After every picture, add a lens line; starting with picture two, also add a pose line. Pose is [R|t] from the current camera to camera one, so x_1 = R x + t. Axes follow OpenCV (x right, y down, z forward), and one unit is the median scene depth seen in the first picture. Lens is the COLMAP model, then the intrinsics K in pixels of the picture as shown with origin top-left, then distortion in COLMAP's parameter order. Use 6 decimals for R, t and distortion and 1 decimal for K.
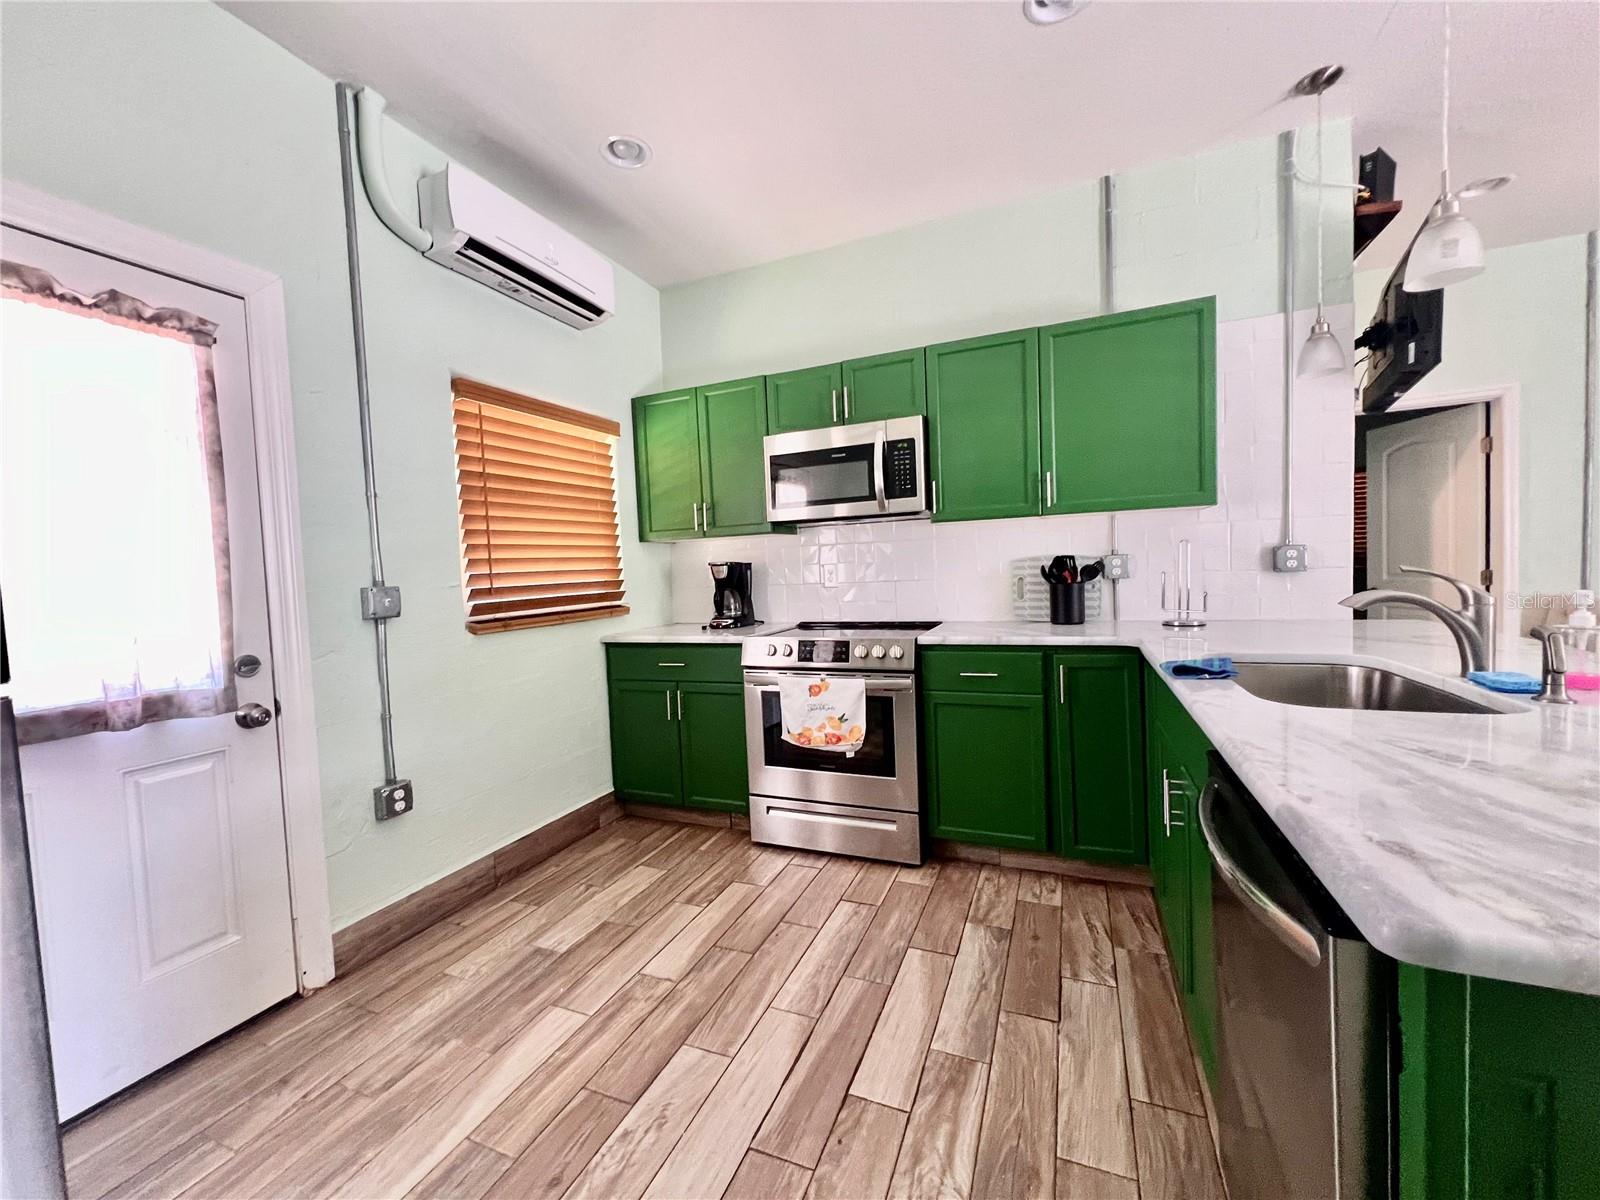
lens RADIAL K [[644.0, 0, 794.5], [0, 644.0, 597.8], [0, 0, 1]] dist [-0.000452, -0.000038]
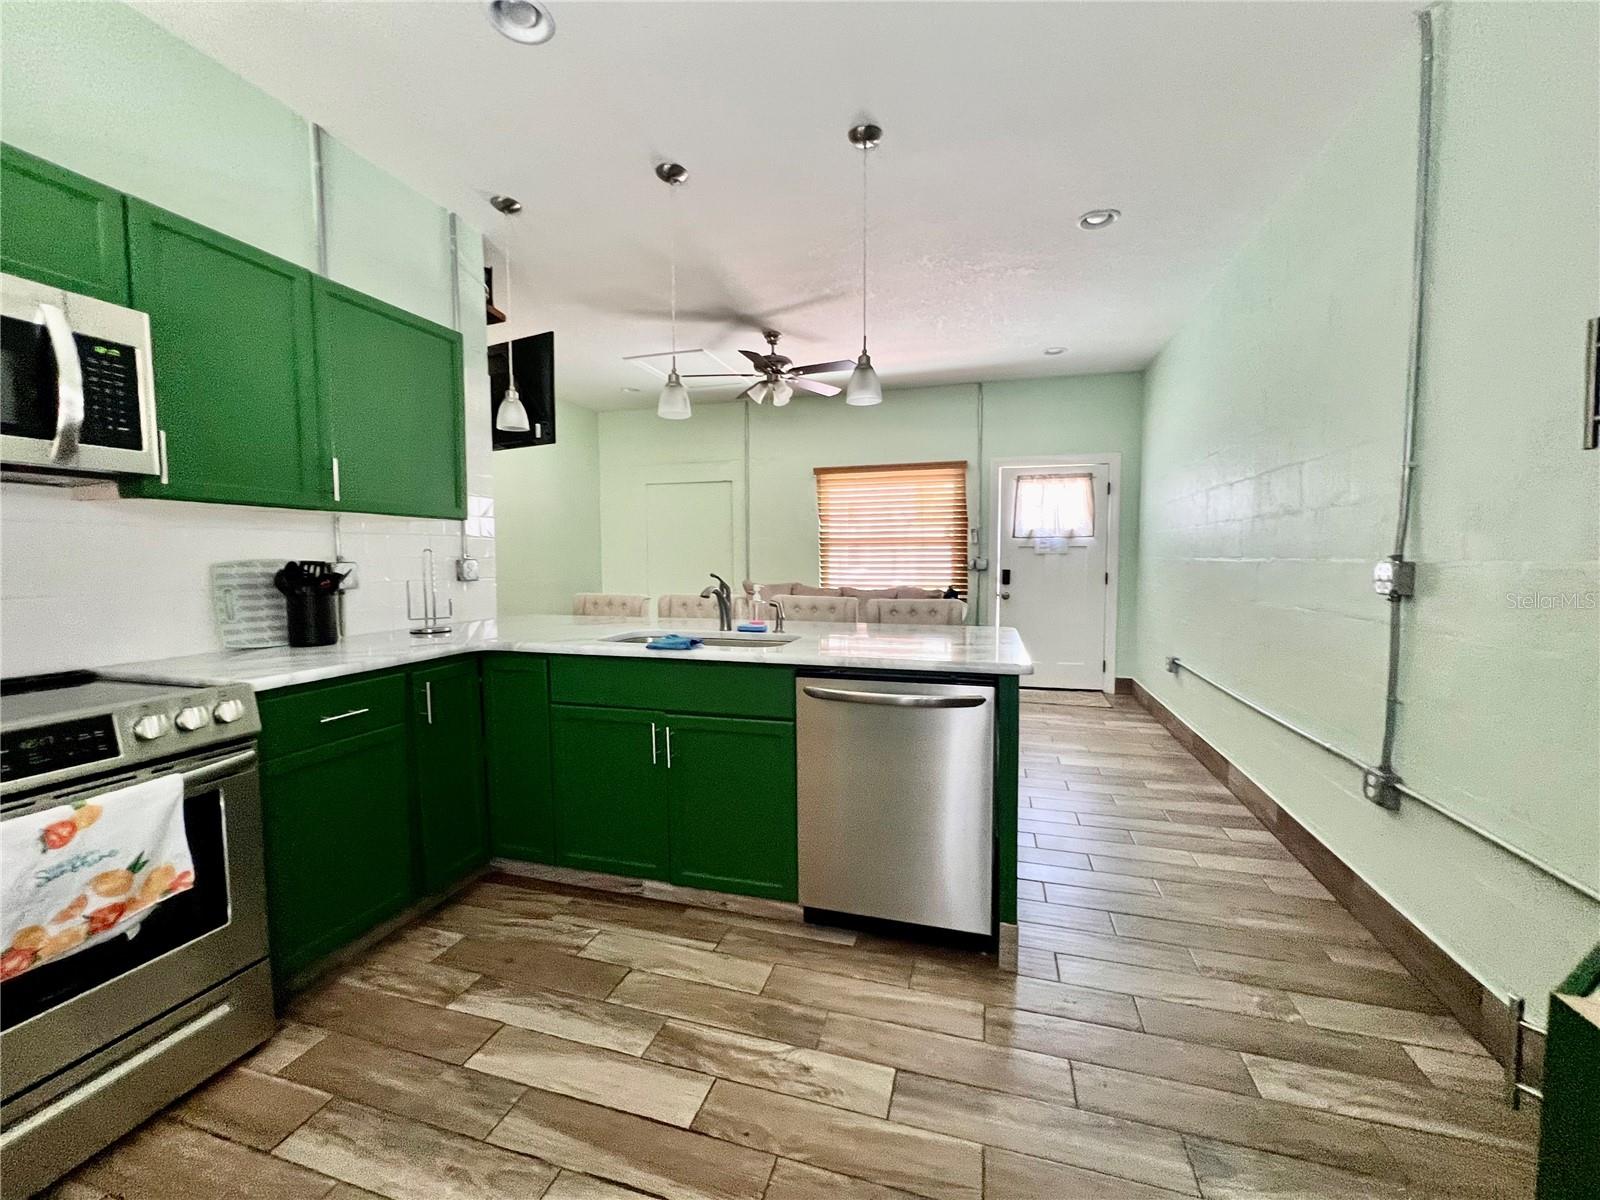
lens RADIAL K [[644.0, 0, 796.8], [0, 644.0, 600.3], [0, 0, 1]] dist [-0.000452, -0.000038]
pose [[-0.114650, -0.025609, 0.993076, -0.521809], [0.050575, 0.998221, 0.031581, -0.012990], [-0.992118, 0.053846, -0.113151, 0.559102]]
